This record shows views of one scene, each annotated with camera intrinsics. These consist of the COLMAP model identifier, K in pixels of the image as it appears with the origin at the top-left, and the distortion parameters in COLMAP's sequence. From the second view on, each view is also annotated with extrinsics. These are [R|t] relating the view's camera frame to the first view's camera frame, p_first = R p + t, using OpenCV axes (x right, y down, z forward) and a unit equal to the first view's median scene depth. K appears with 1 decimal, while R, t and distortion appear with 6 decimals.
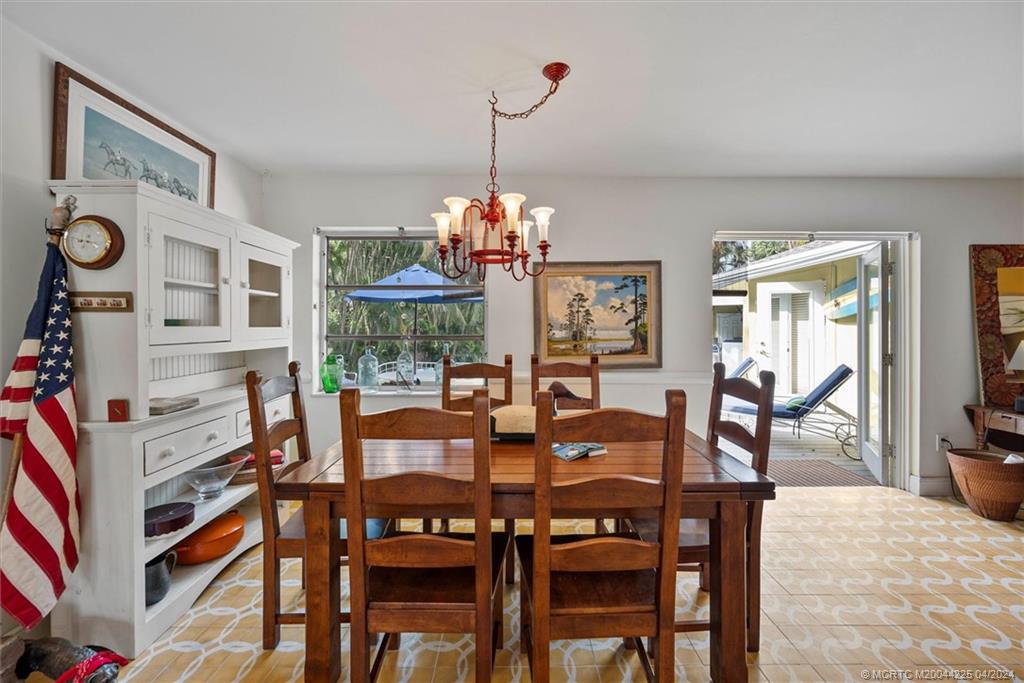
lens RADIAL K [[417.4, 0, 515.0], [0, 417.4, 325.0], [0, 0, 1]] dist [-0.001331, -0.000016]
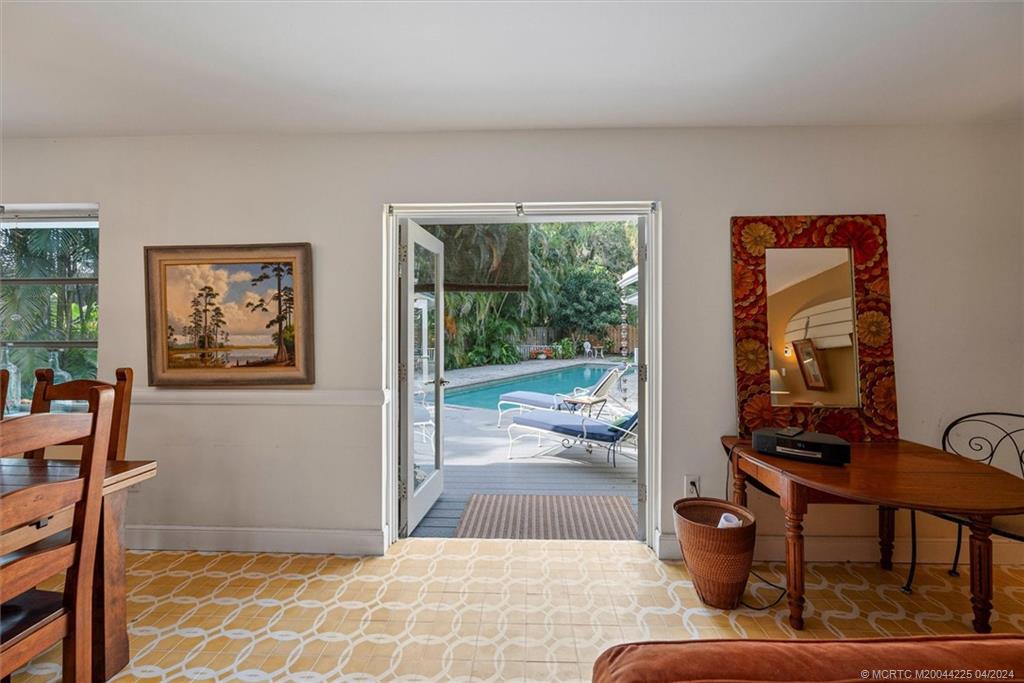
lens RADIAL K [[417.4, 0, 515.0], [0, 417.4, 325.0], [0, 0, 1]] dist [-0.001331, -0.000016]
pose [[0.999303, -0.002561, -0.037230, 0.747770], [0.002585, 0.999996, 0.000594, -0.004459], [0.037228, -0.000690, 0.999307, 0.255132]]
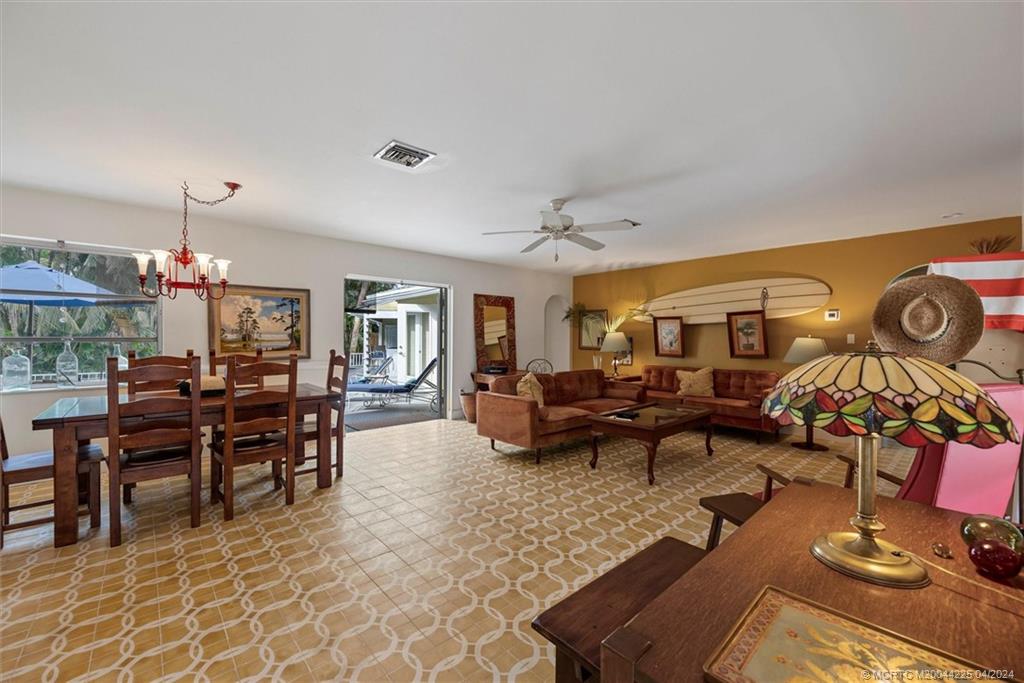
lens RADIAL K [[411.3, 0, 512.0], [0, 411.3, 341.5], [0, 0, 1]] dist [-0.002095, -0.000335]
pose [[0.748461, -0.003249, 0.663170, -0.099536], [-0.005936, 0.999915, 0.011598, 0.016926], [-0.663152, -0.012618, 0.748379, -0.635036]]
